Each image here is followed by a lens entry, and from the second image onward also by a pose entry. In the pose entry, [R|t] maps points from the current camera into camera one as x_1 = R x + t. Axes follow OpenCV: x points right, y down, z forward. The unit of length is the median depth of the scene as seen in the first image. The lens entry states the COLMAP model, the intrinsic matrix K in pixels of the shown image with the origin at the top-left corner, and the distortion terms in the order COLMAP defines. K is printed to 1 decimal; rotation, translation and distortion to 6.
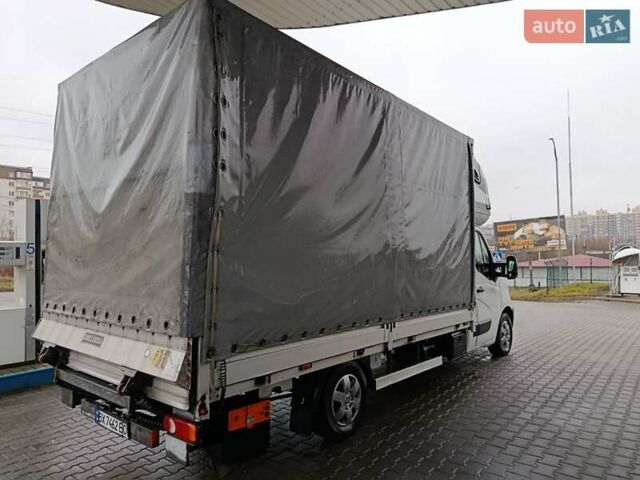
lens RADIAL K [[445.3, 0, 315.6], [0, 445.3, 247.7], [0, 0, 1]] dist [0.078109, -0.116514]
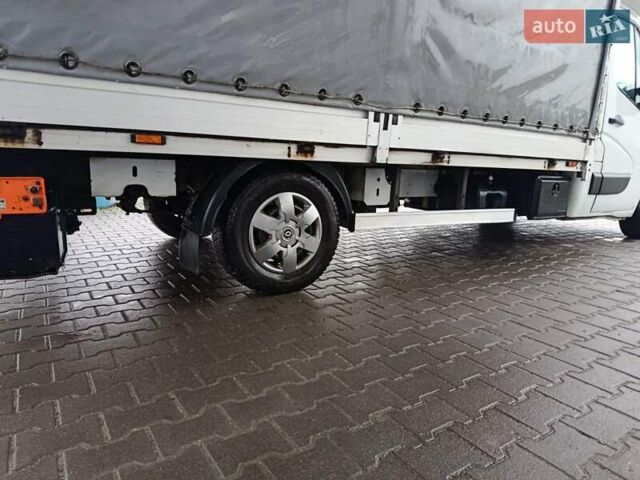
lens RADIAL K [[445.3, 0, 315.6], [0, 445.3, 247.7], [0, 0, 1]] dist [0.078109, -0.116514]
pose [[0.951936, 0.093504, -0.291676, 0.264198], [-0.029354, 0.975731, 0.216995, 0.214050], [0.304887, -0.198004, 0.931579, 0.425505]]
